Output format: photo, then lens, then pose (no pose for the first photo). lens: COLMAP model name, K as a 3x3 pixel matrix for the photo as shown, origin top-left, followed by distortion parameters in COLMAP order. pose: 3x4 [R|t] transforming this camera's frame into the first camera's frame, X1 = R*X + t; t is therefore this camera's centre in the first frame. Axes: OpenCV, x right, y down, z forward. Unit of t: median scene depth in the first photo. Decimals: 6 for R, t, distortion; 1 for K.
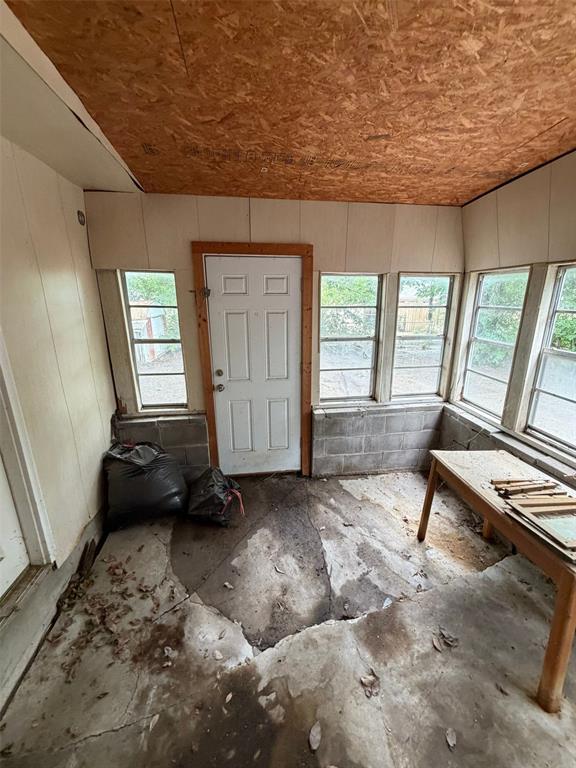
lens RADIAL K [[308.0, 0, 287.4], [0, 308.0, 382.0], [0, 0, 1]] dist [-0.000757, 0.000760]
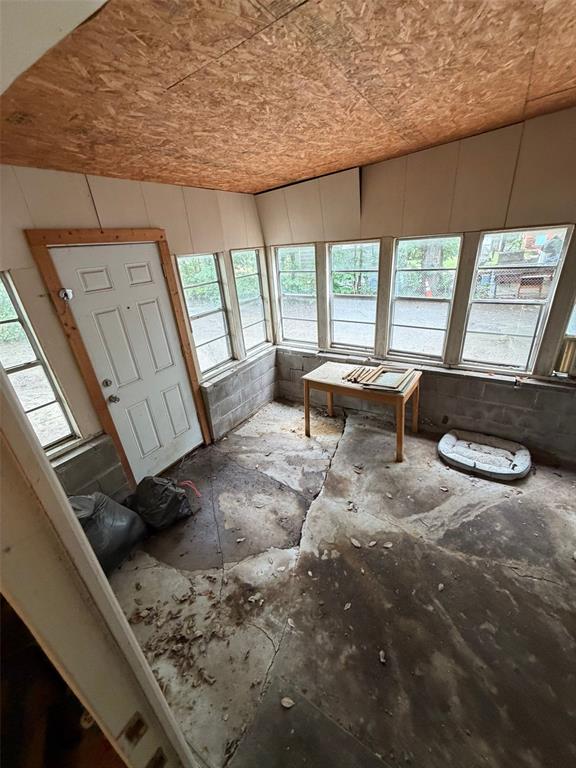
lens RADIAL K [[308.0, 0, 288.7], [0, 308.0, 382.8], [0, 0, 1]] dist [-0.000757, 0.000760]
pose [[0.640803, -0.361004, 0.677530, -0.562523], [0.270415, 0.932118, 0.240897, -0.118146], [-0.718503, 0.028847, 0.694925, 0.022304]]
